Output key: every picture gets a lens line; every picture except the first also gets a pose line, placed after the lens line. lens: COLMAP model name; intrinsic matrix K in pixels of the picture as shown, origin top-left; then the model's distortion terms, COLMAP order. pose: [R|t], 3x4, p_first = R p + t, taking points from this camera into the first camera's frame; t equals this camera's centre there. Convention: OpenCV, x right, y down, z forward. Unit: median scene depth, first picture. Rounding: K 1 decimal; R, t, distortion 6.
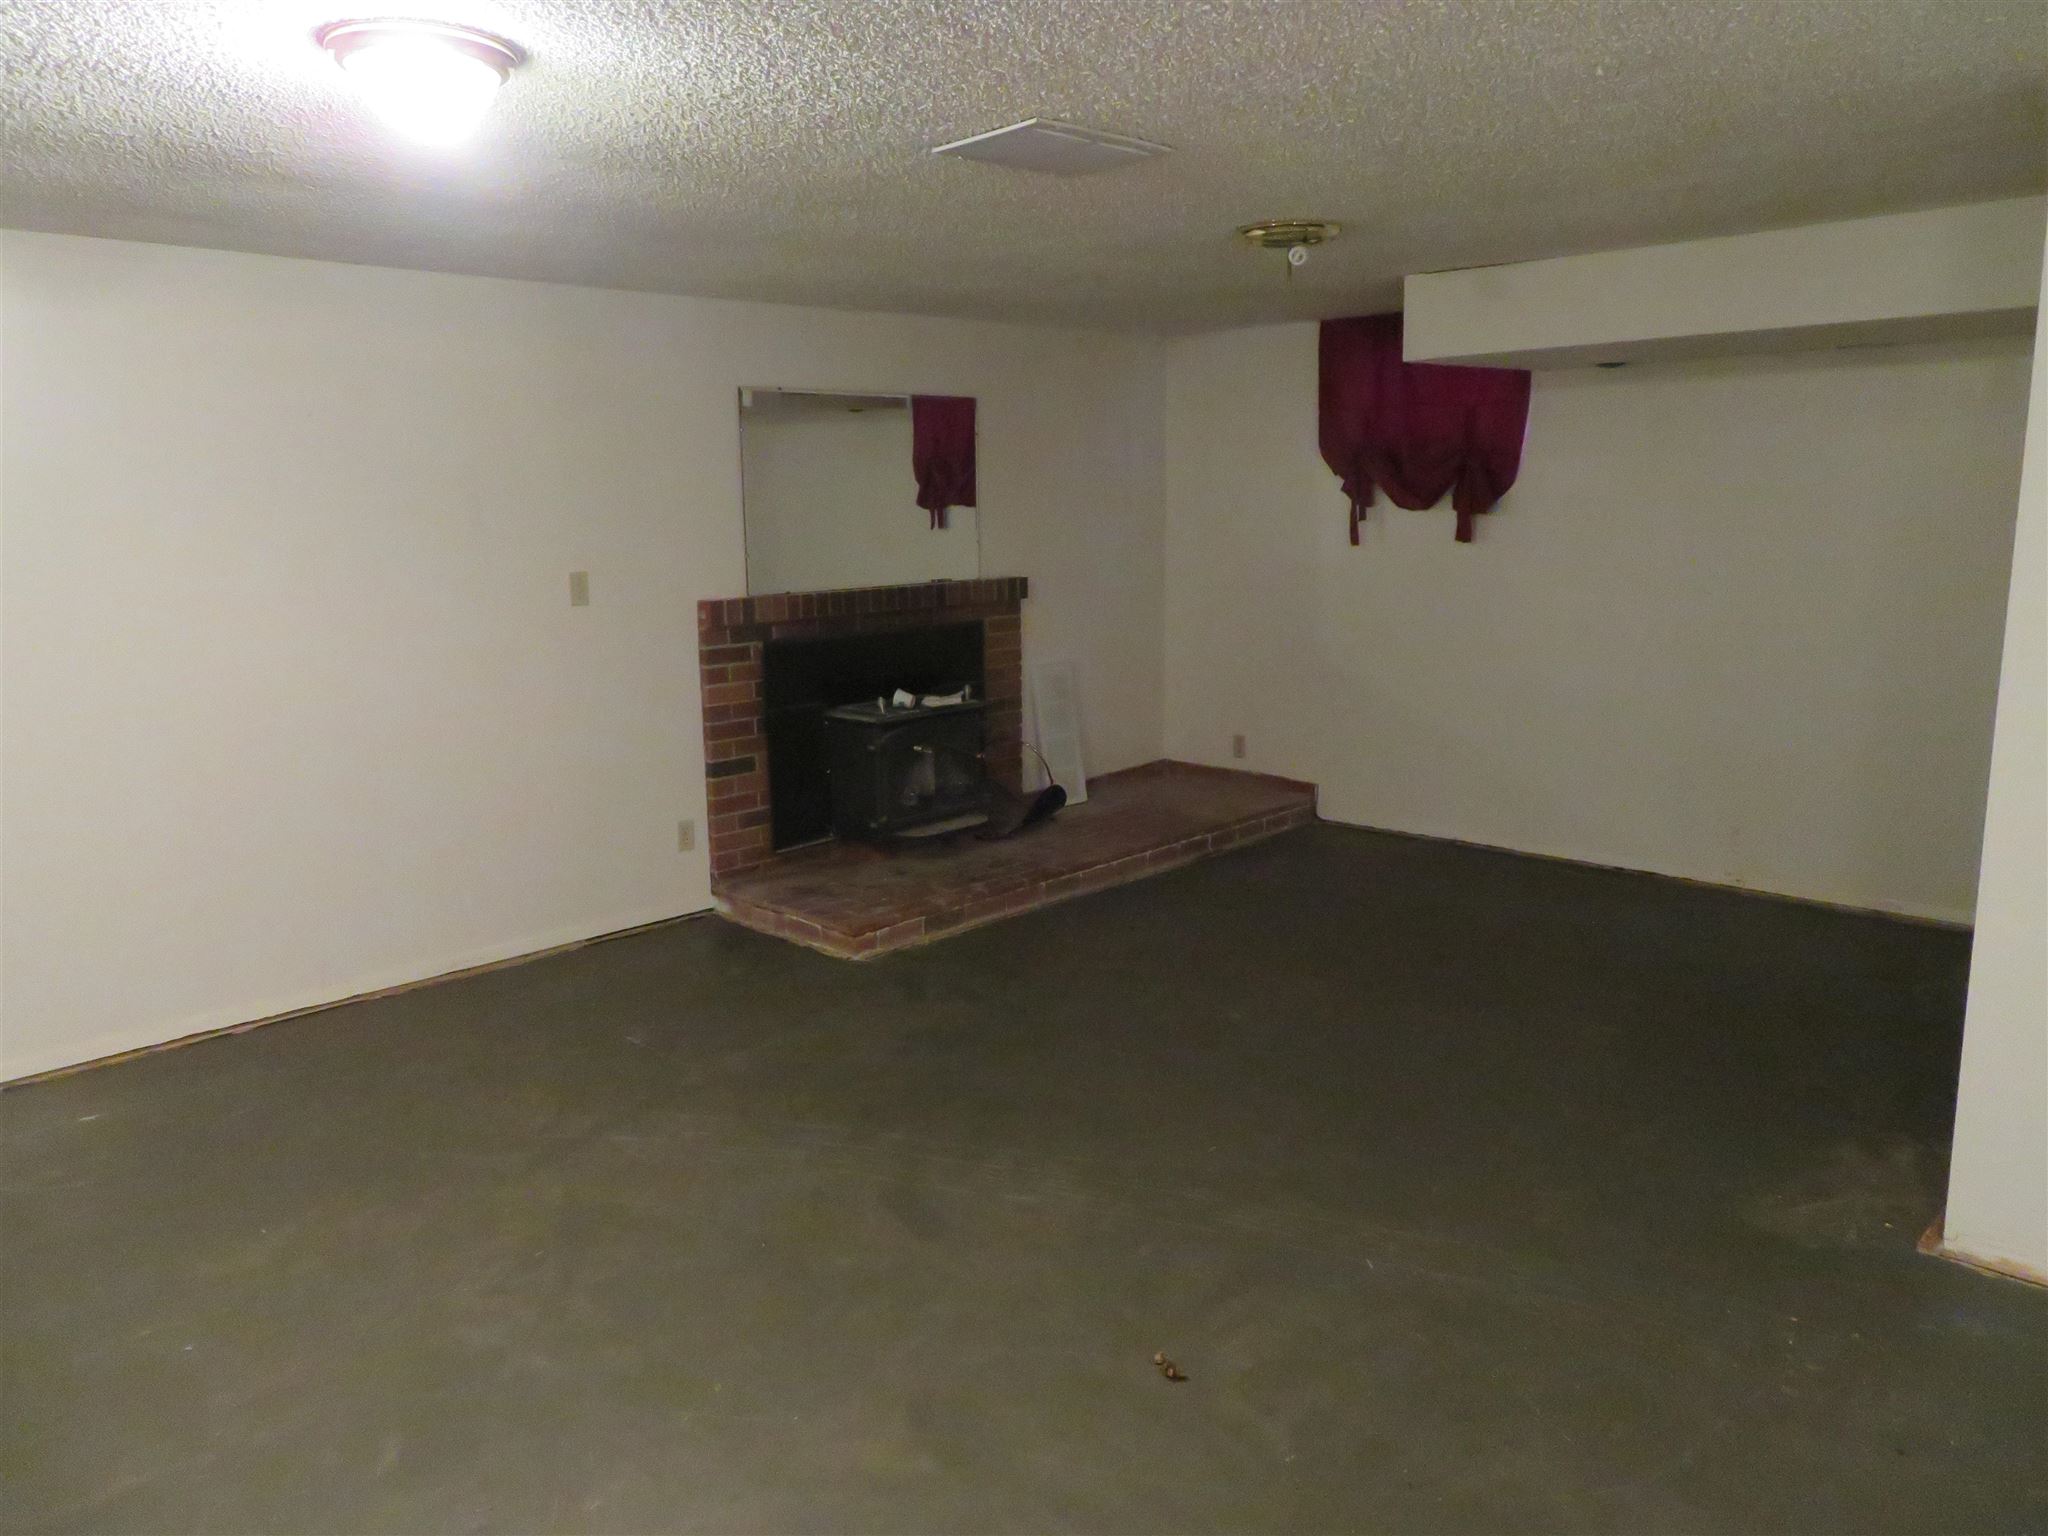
lens RADIAL K [[1455.8, 0, 1024.3], [0, 1455.8, 772.8], [0, 0, 1]] dist [-0.015746, 0.003407]
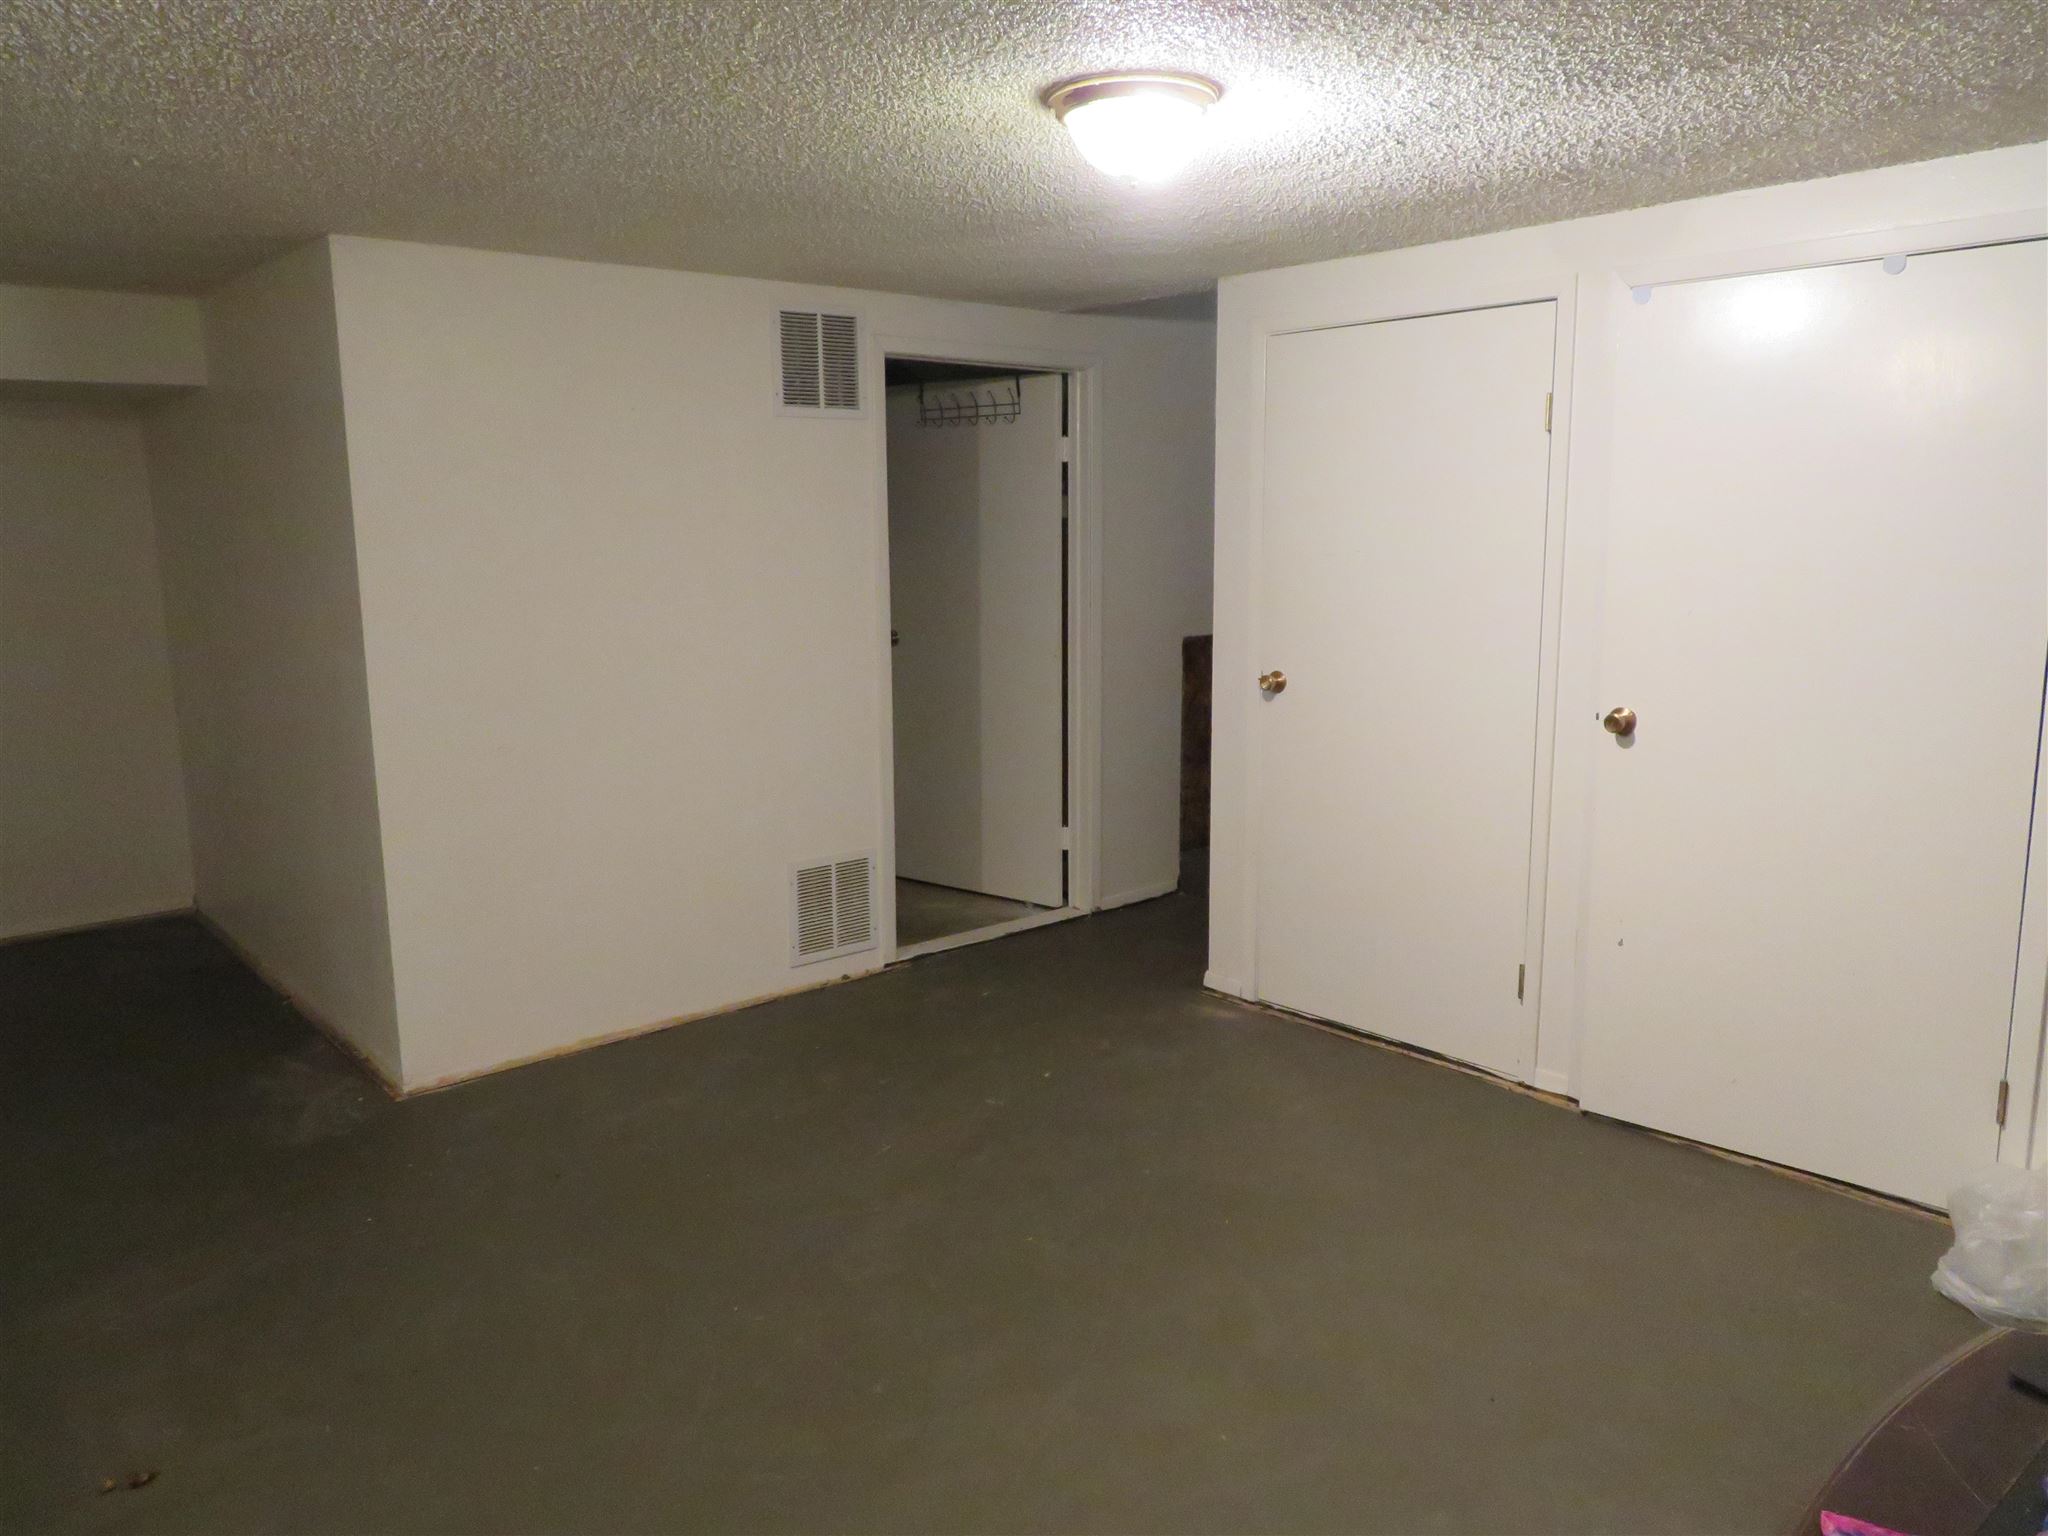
lens RADIAL K [[1455.8, 0, 1021.0], [0, 1455.8, 764.8], [0, 0, 1]] dist [-0.015746, 0.003407]
pose [[0.086893, -0.156557, 0.983839, -0.320184], [0.197067, 0.970761, 0.137070, -0.020354], [-0.976532, 0.181972, 0.115204, 0.123320]]
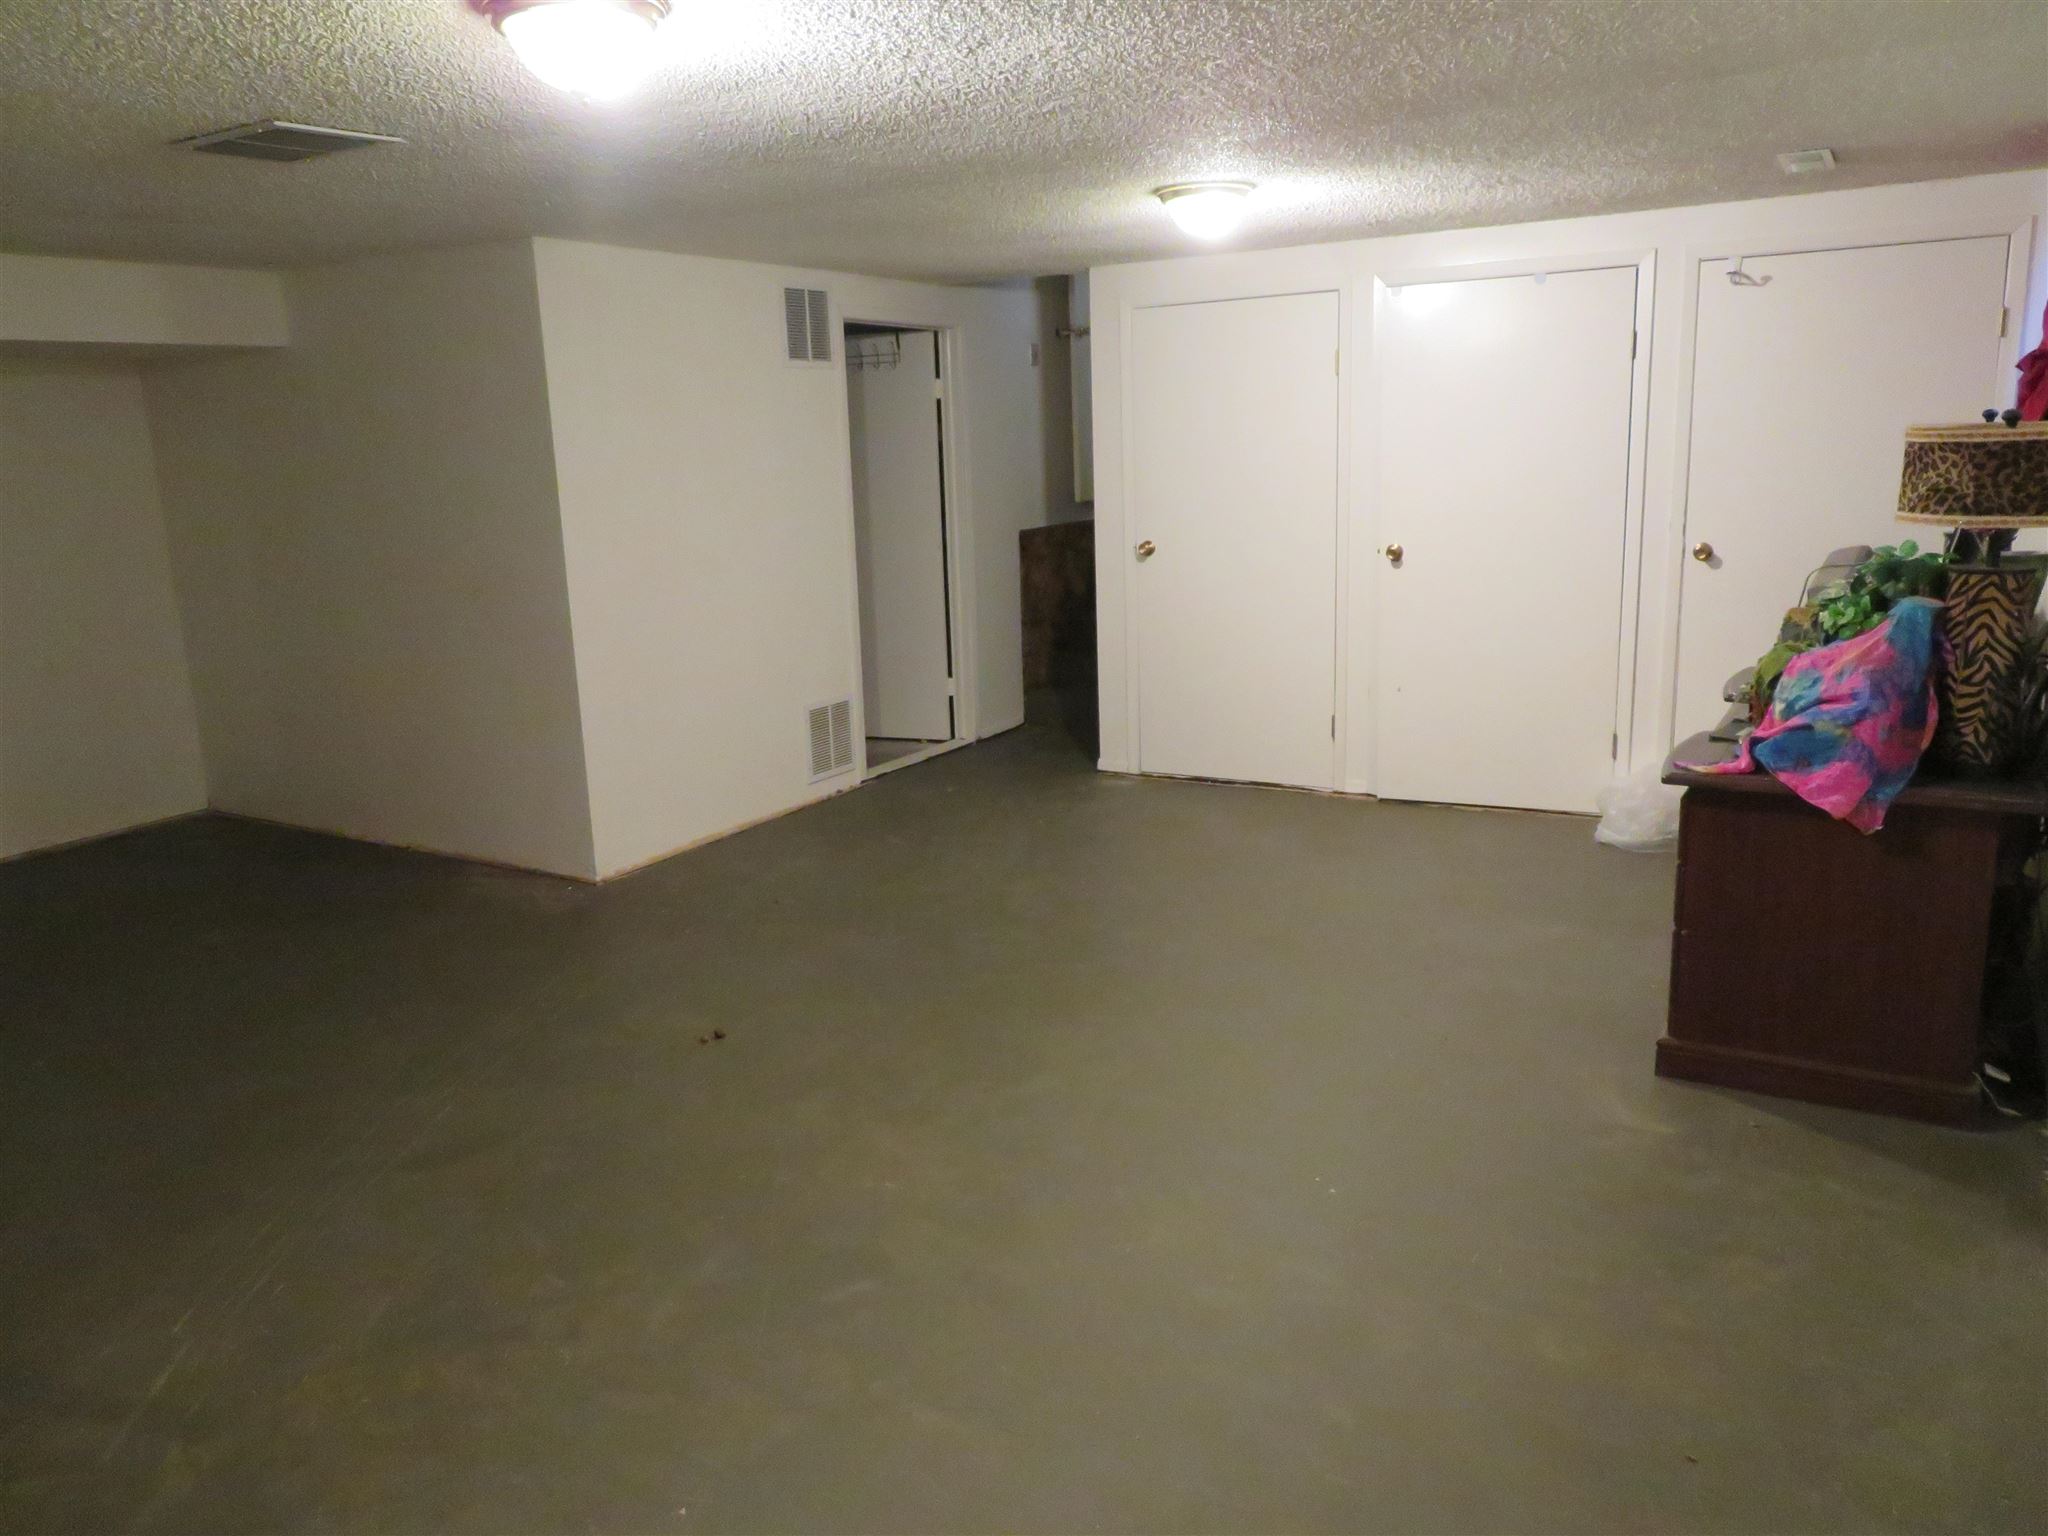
lens RADIAL K [[1455.8, 0, 1015.9], [0, 1455.8, 770.5], [0, 0, 1]] dist [-0.015746, 0.003407]
pose [[-0.227838, -0.195718, 0.953826, -0.633282], [0.222231, 0.943283, 0.246639, -0.069752], [-0.948000, 0.268164, -0.171421, 0.414719]]
